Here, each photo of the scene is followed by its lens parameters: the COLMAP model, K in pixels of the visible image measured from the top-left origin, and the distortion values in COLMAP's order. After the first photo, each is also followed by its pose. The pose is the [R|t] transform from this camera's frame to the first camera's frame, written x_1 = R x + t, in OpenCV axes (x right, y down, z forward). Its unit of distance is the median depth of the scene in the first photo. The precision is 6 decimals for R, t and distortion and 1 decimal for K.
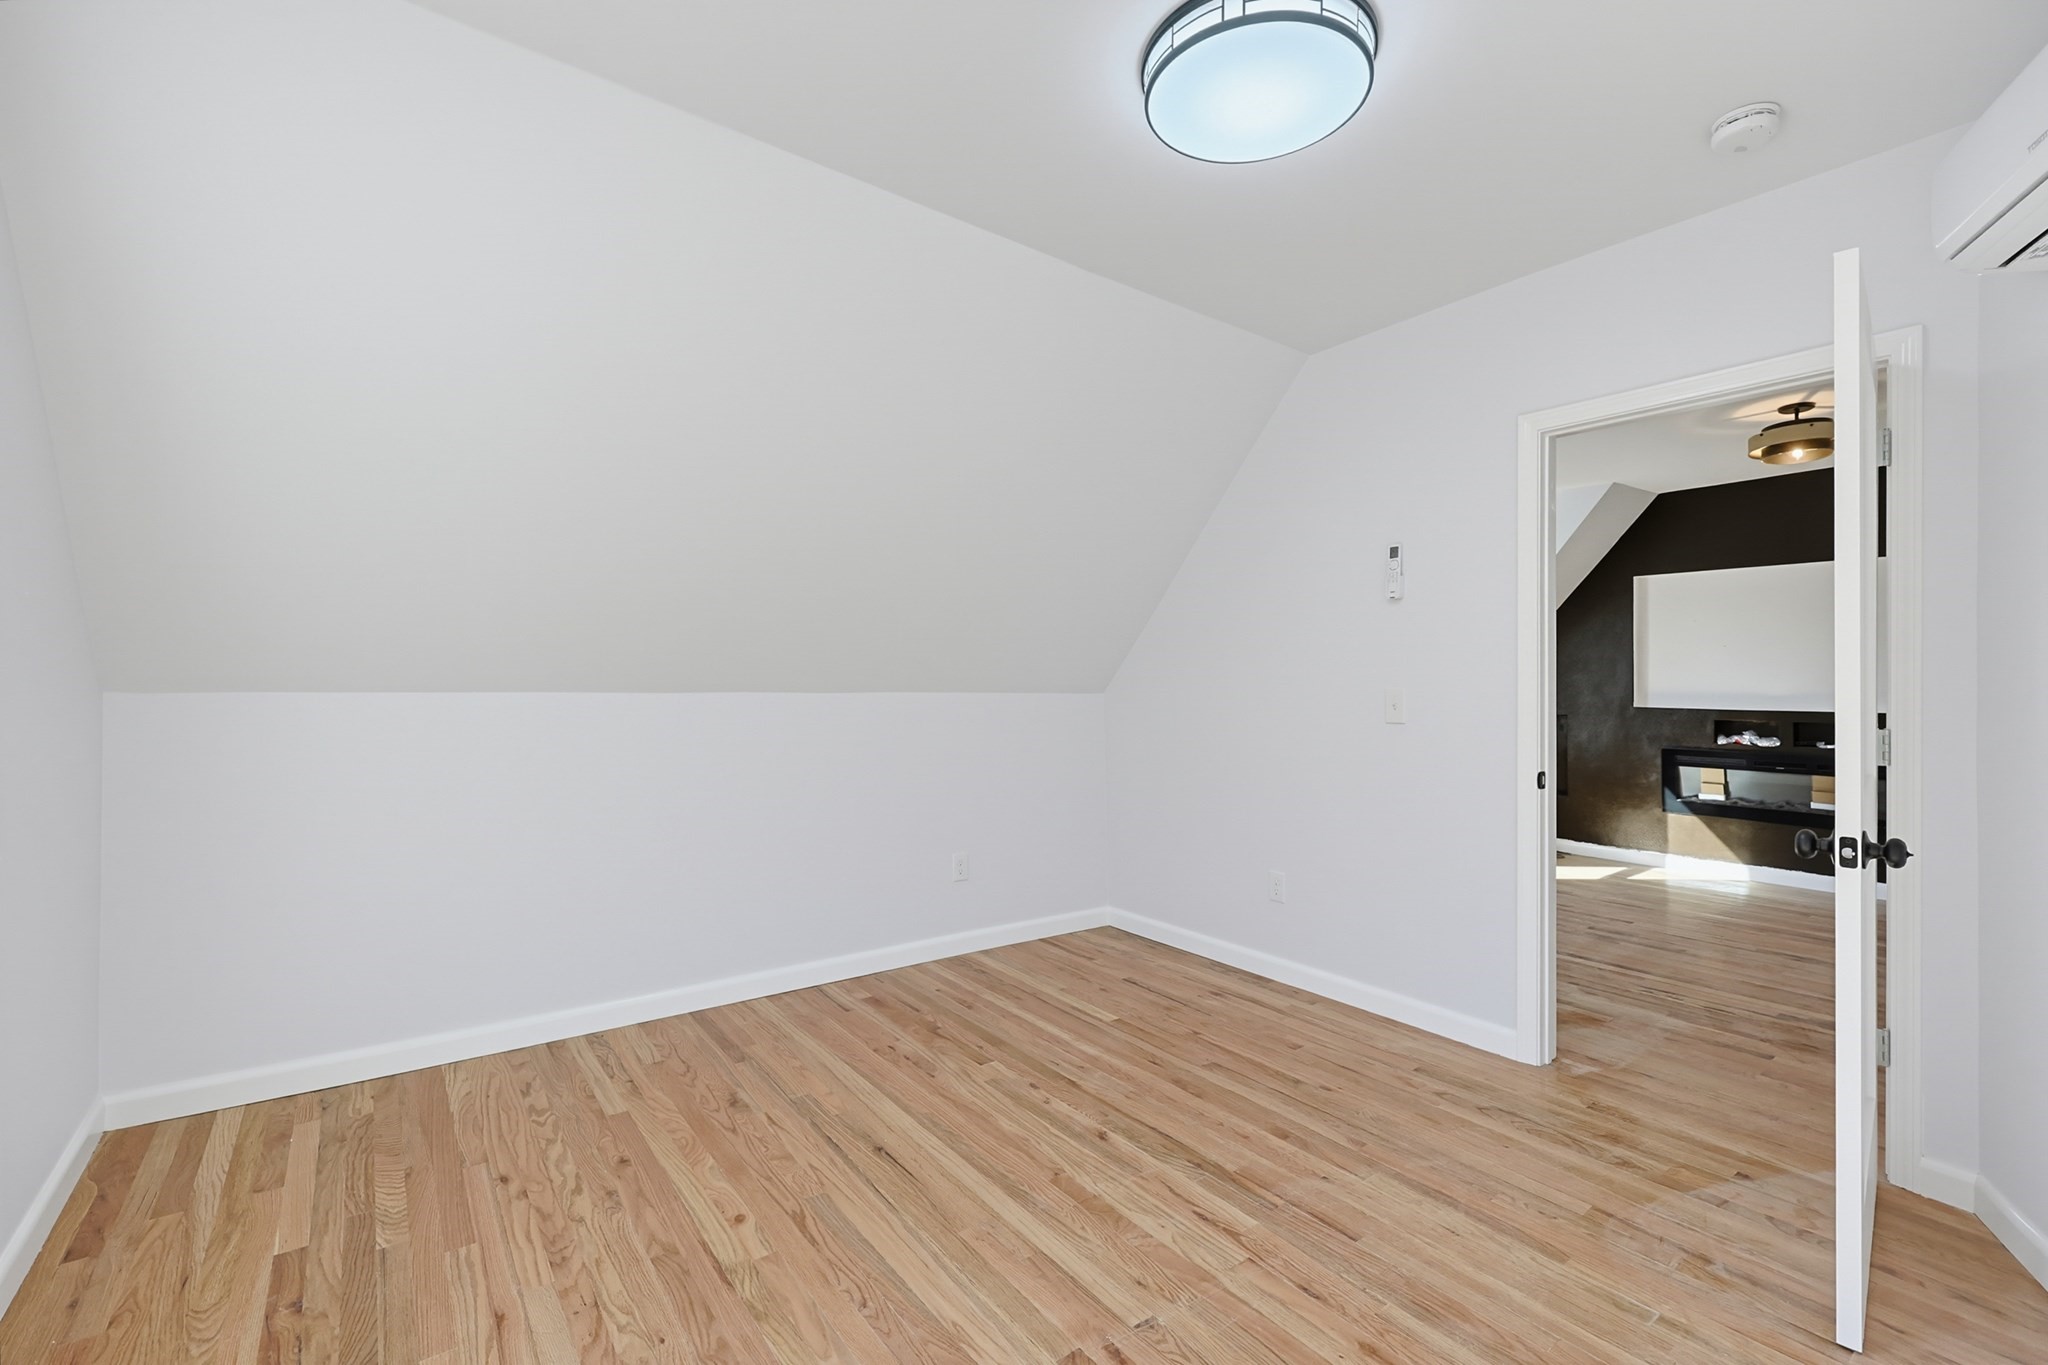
lens RADIAL K [[878.7, 0, 1034.0], [0, 878.7, 683.4], [0, 0, 1]] dist [-0.000469, -0.000136]
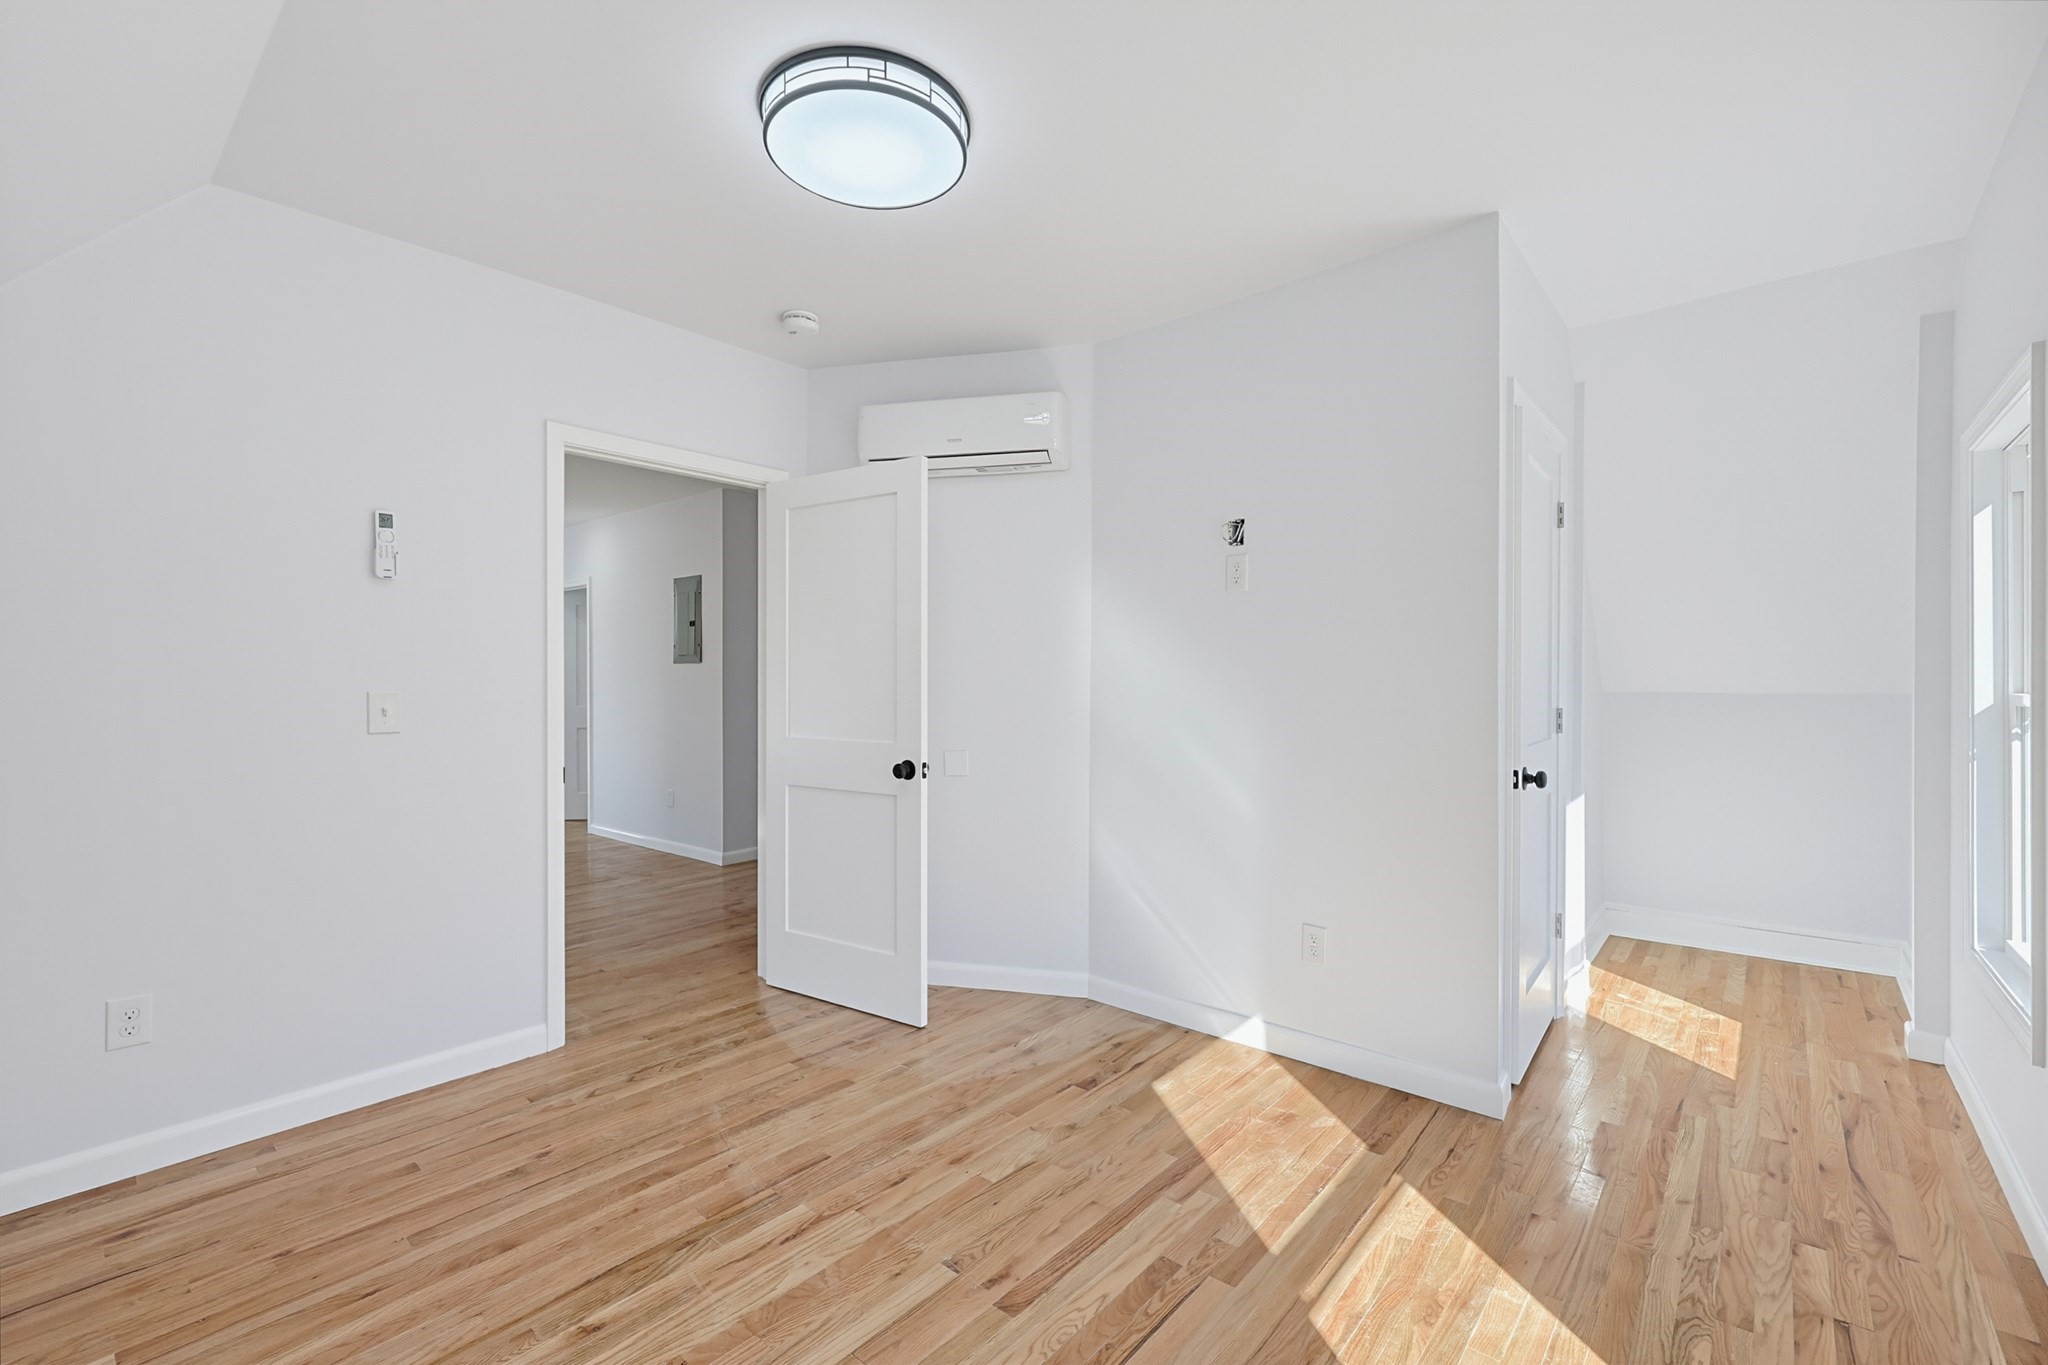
lens RADIAL K [[870.6, 0, 1039.2], [0, 870.6, 685.3], [0, 0, 1]] dist [-0.000693, -0.000080]
pose [[-0.223207, -0.006558, 0.974749, -0.679373], [0.000823, 0.999976, 0.006916, -0.002521], [-0.974771, 0.002346, -0.223196, 0.811772]]
